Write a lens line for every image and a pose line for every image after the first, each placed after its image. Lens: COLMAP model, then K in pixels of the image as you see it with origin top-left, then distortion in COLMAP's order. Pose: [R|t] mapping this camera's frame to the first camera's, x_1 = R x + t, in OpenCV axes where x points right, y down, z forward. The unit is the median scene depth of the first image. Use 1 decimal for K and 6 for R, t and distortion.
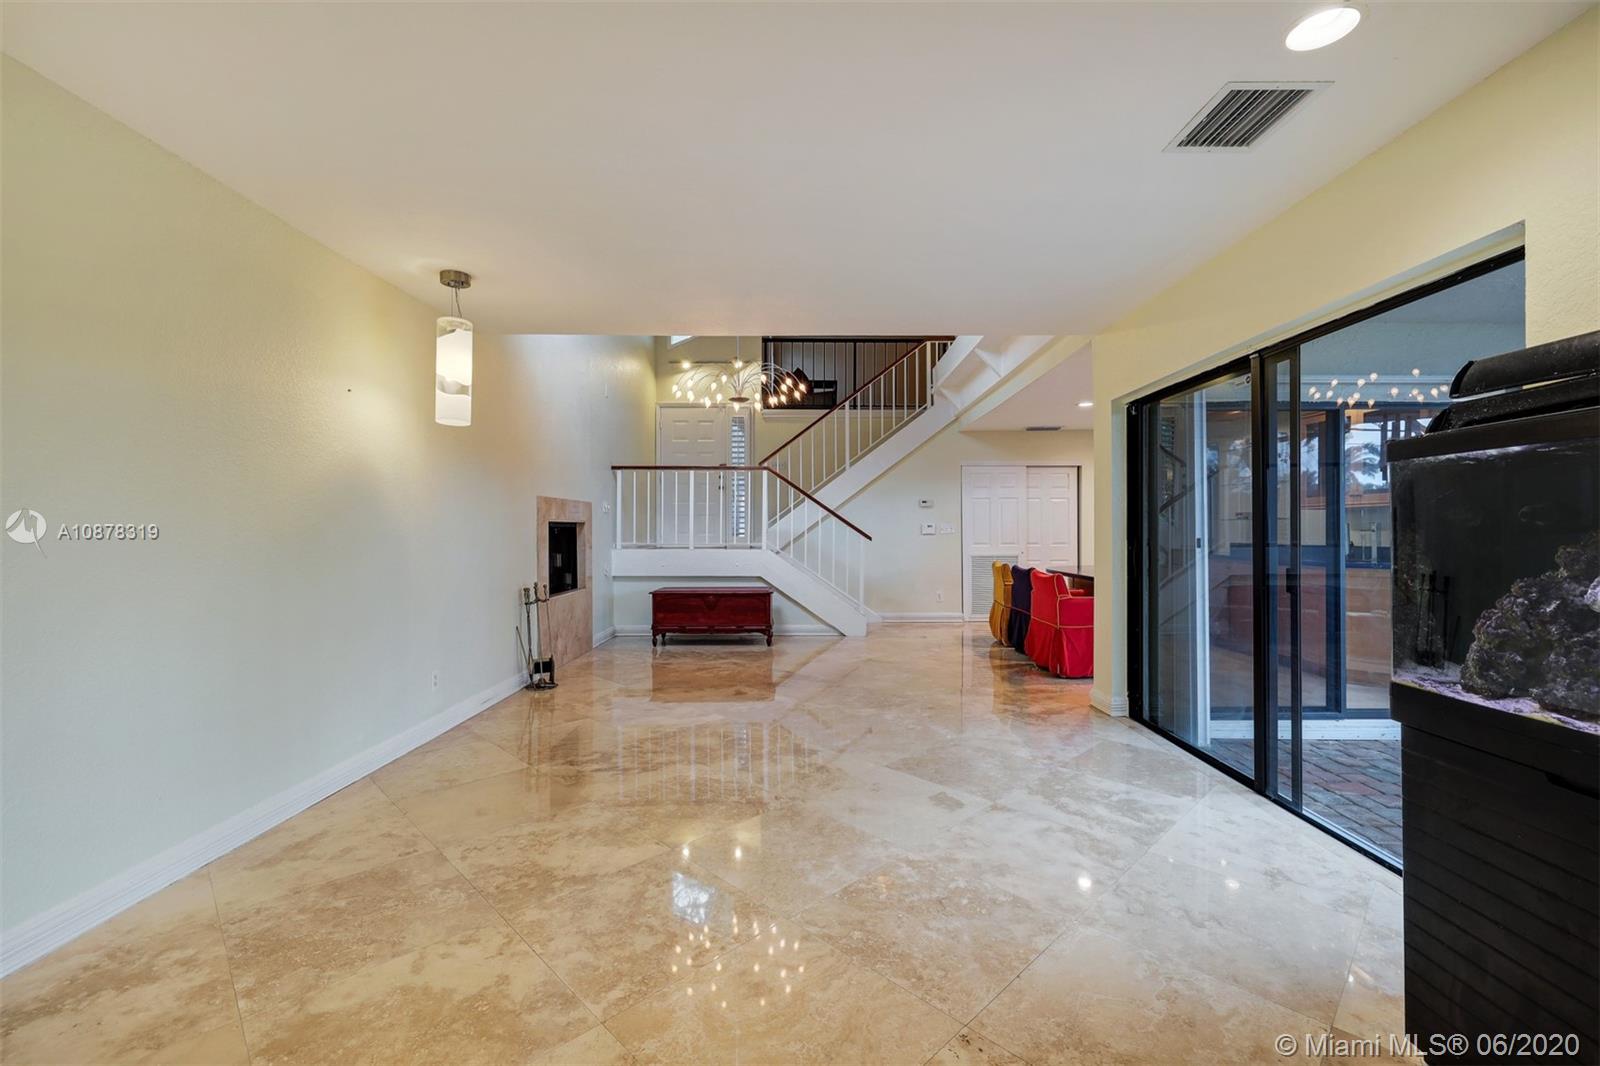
lens RADIAL K [[680.8, 0, 796.2], [0, 680.8, 531.3], [0, 0, 1]] dist [-0.000792, -0.000188]
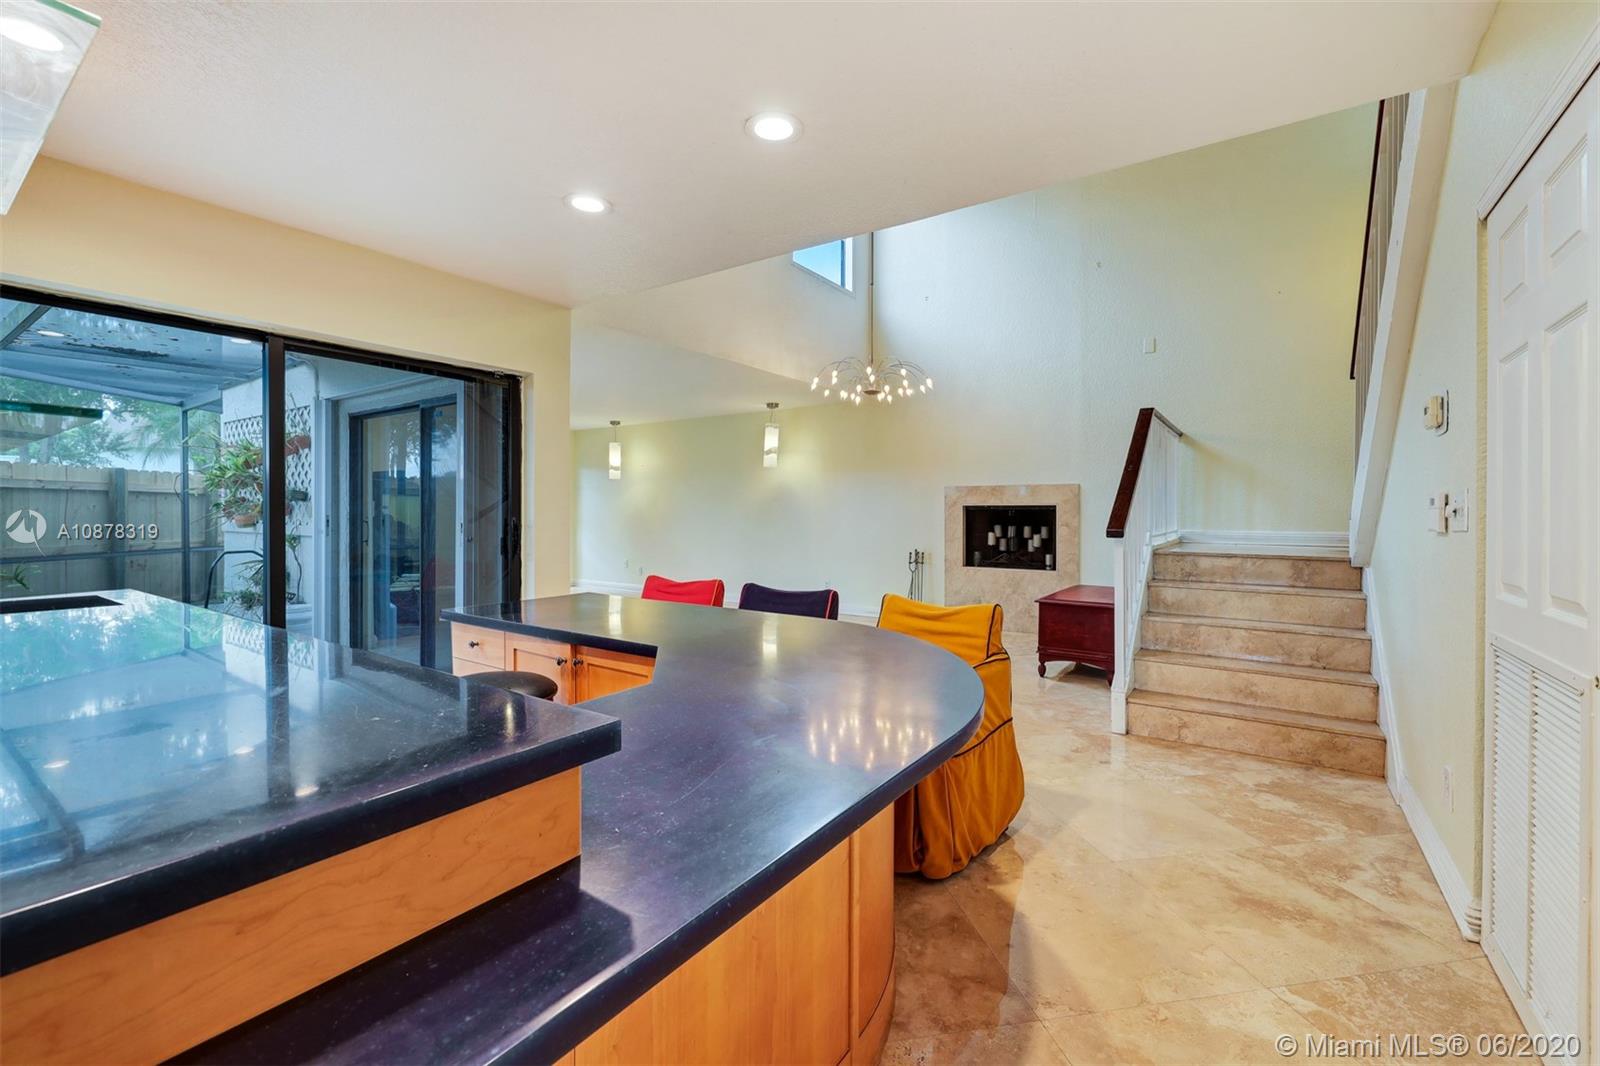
lens RADIAL K [[676.3, 0, 800.8], [0, 676.3, 515.0], [0, 0, 1]] dist [-0.002509, -0.000072]
pose [[-0.557737, 0.006143, -0.829995, 0.690787], [-0.003430, 0.999947, 0.009706, -0.006878], [0.830011, 0.008260, -0.557686, 1.187312]]
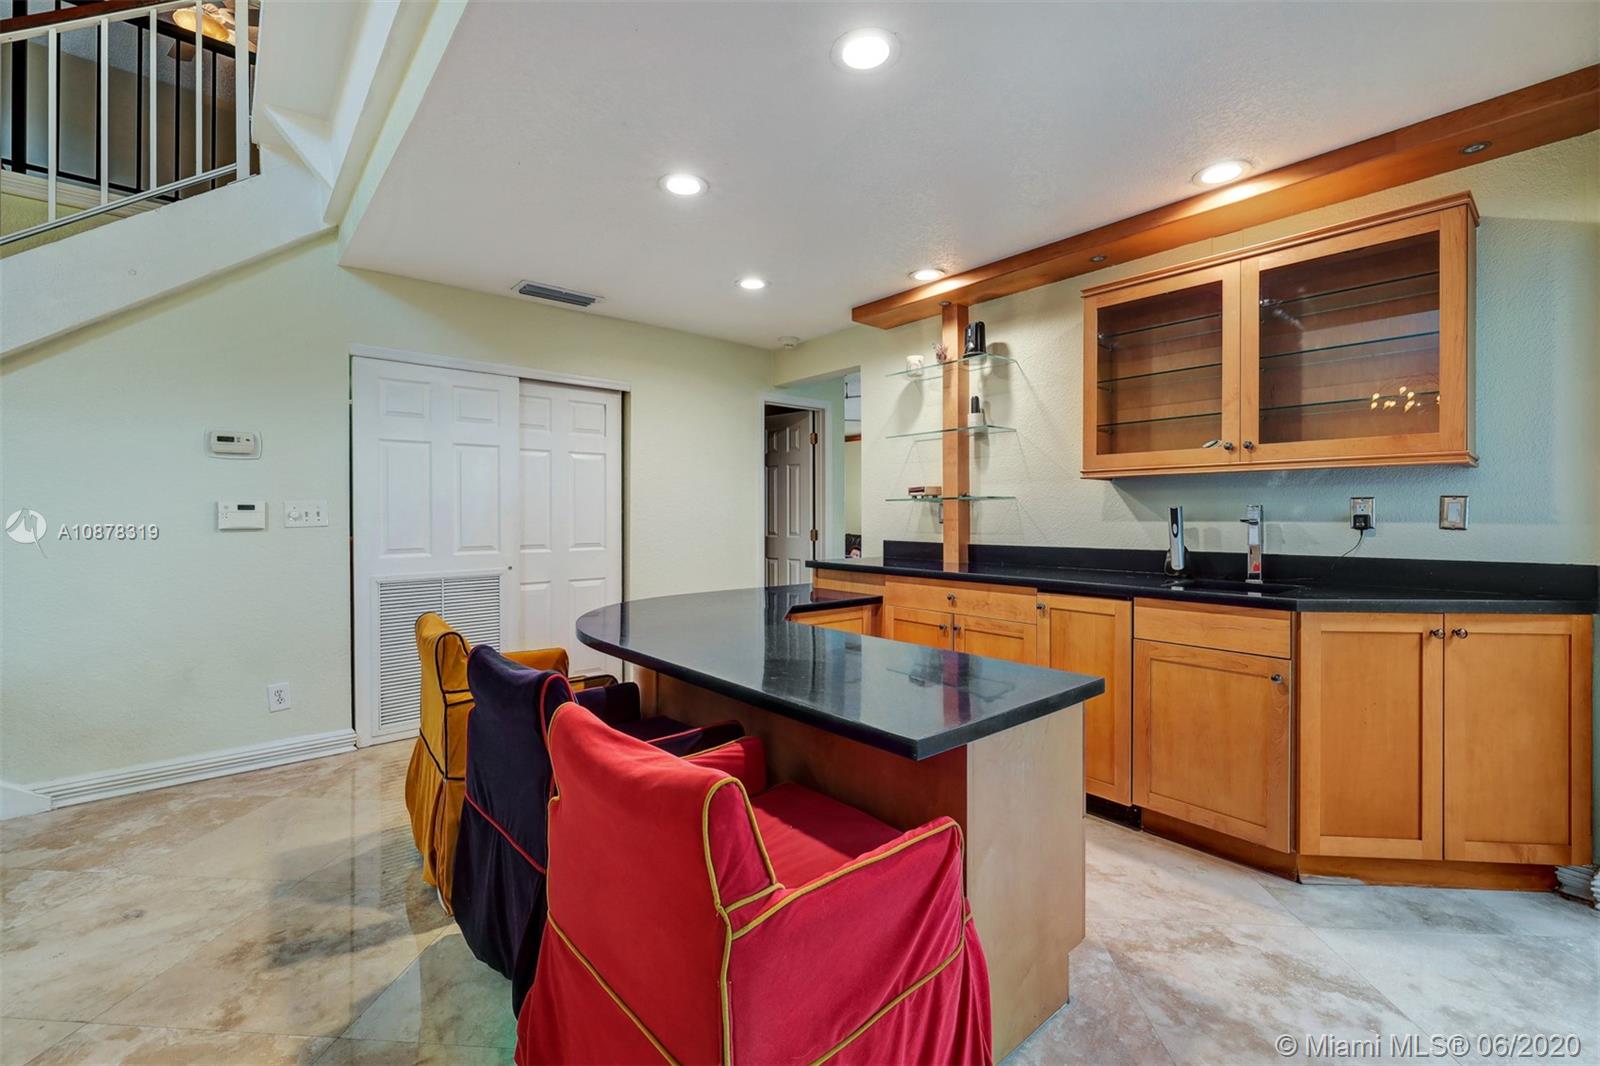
lens RADIAL K [[676.3, 0, 800.8], [0, 676.3, 515.0], [0, 0, 1]] dist [-0.002509, -0.000072]
pose [[0.748989, 0.002575, 0.662578, 0.225374], [-0.000315, 0.999994, -0.003530, -0.002631], [-0.662583, 0.002435, 0.748985, 0.672364]]
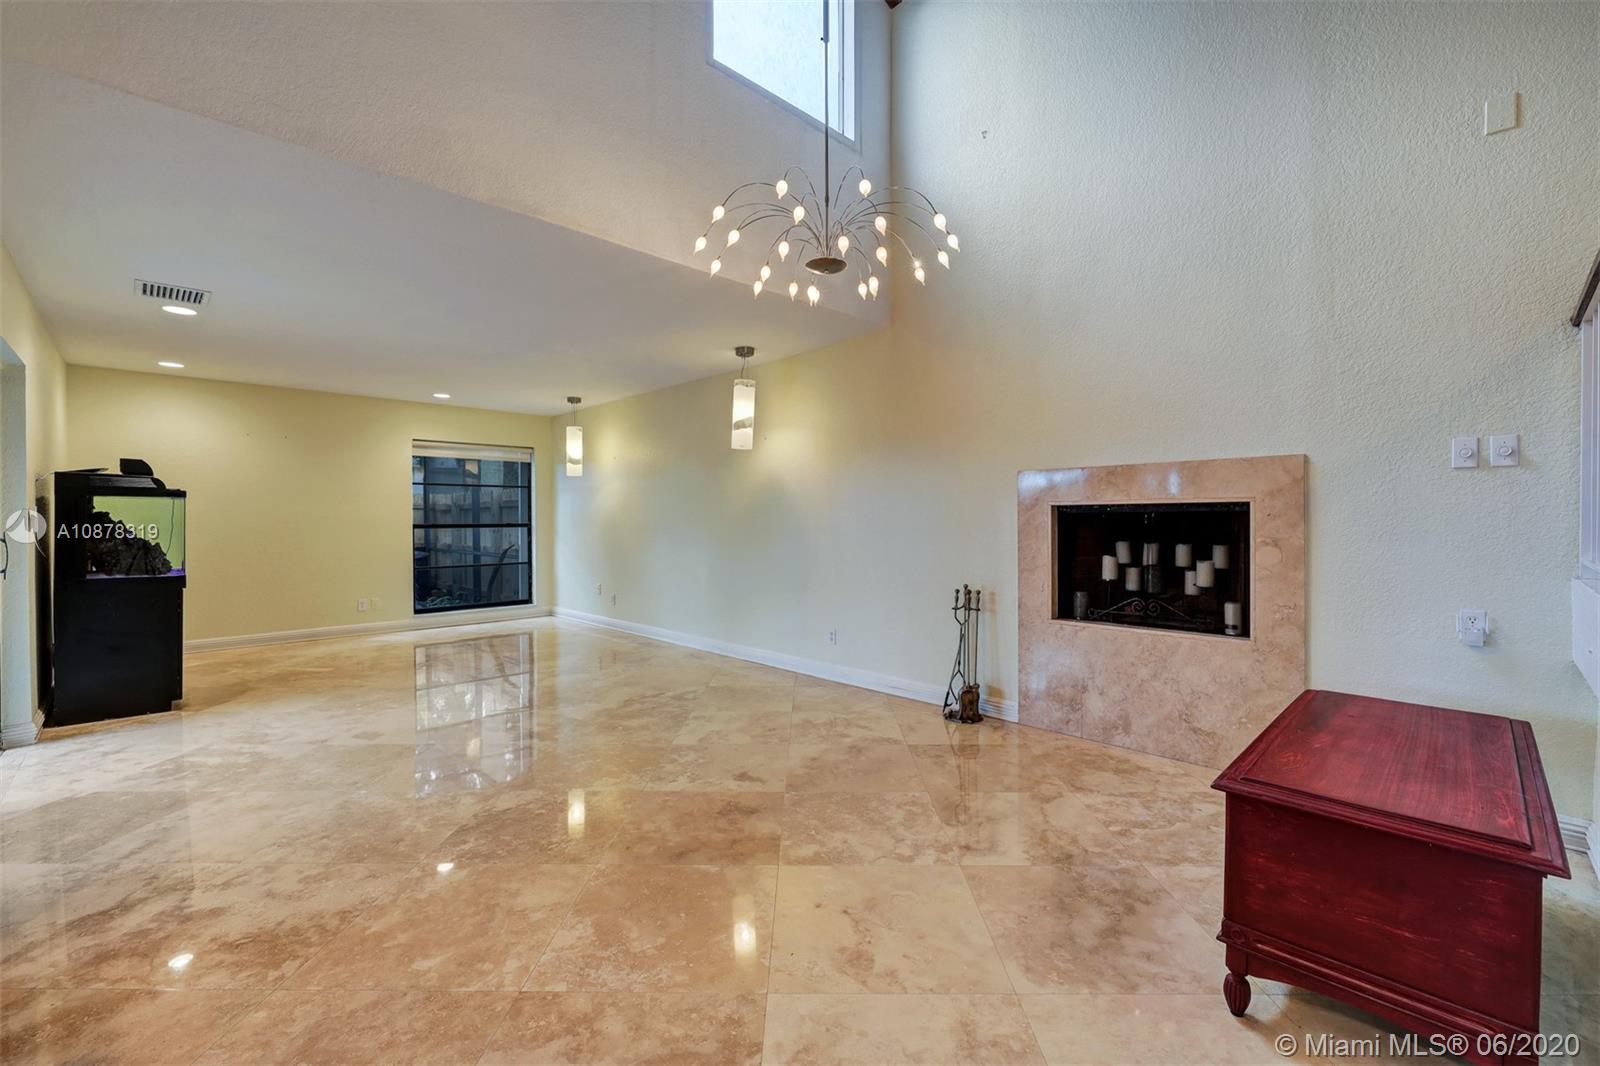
lens RADIAL K [[670.1, 0, 801.2], [0, 670.1, 523.8], [0, 0, 1]] dist [-0.001187, 0.000258]
pose [[-0.705658, 0.009441, -0.708490, 0.229494], [0.002607, 0.999939, 0.010728, -0.003382], [0.708548, 0.005723, -0.705640, 1.058678]]
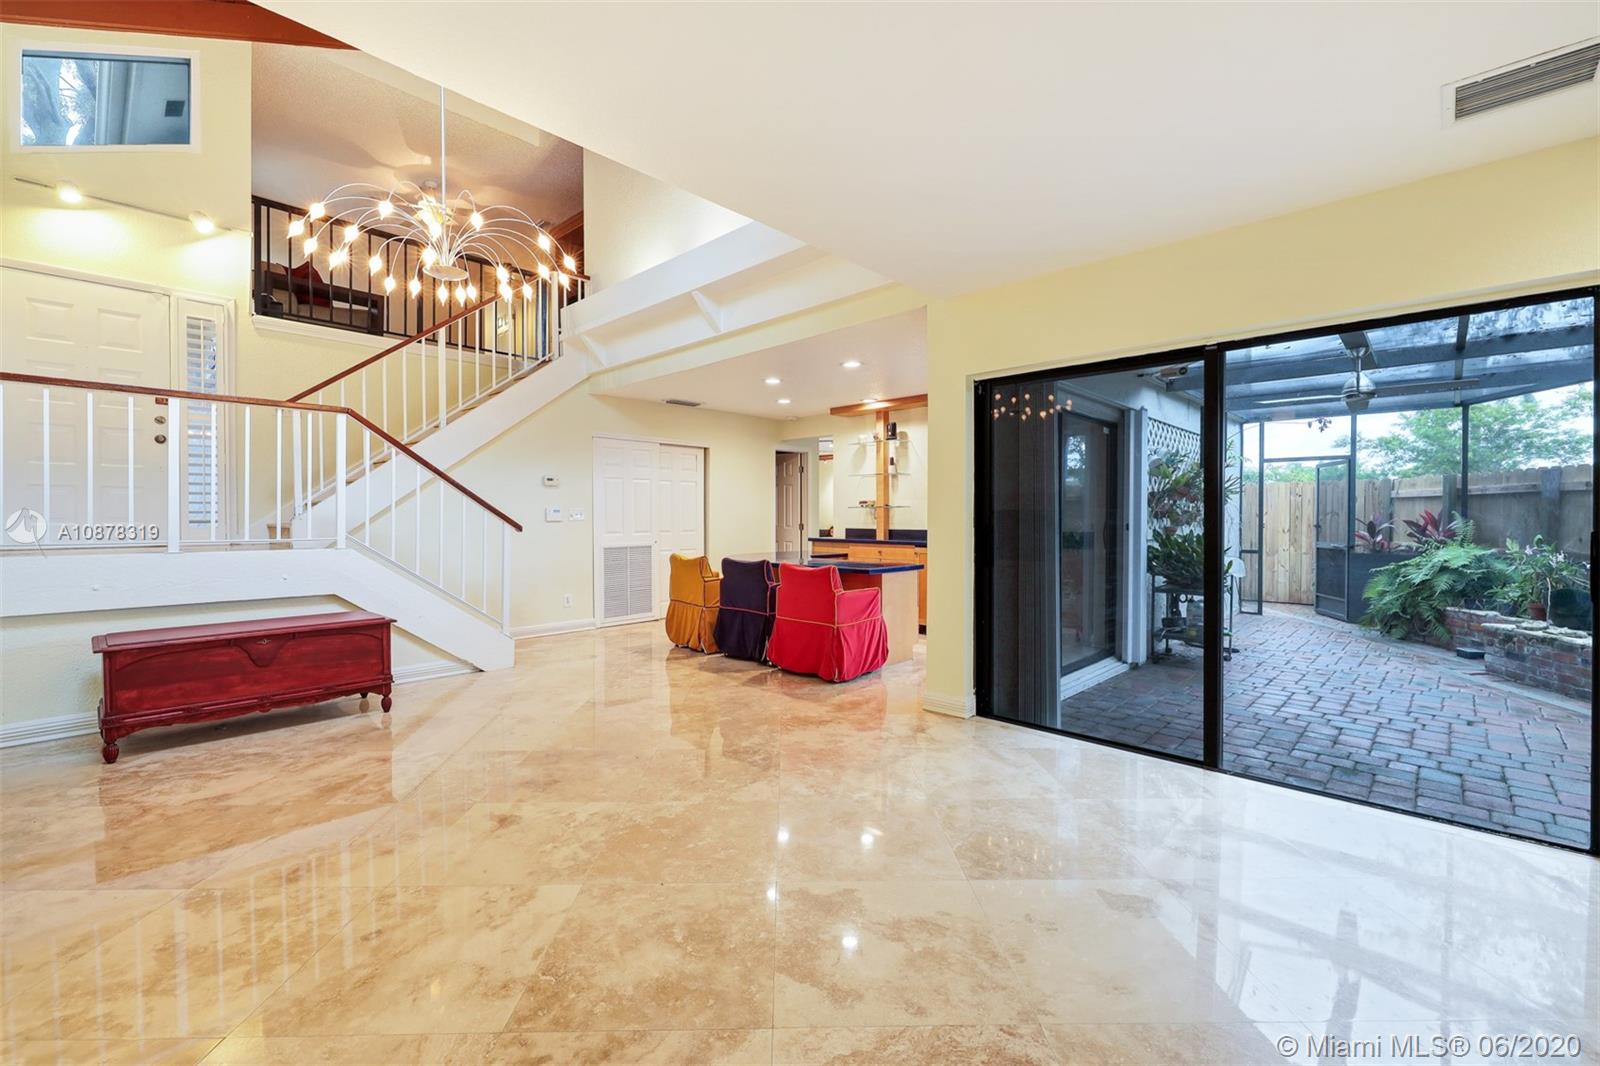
lens RADIAL K [[678.0, 0, 802.3], [0, 678.0, 524.9], [0, 0, 1]] dist [-0.001137, -0.000132]
pose [[0.680789, -0.007892, 0.732437, -0.224616], [-0.000871, 0.999933, 0.011584, -0.000772], [-0.732479, -0.008524, 0.680736, 0.336478]]
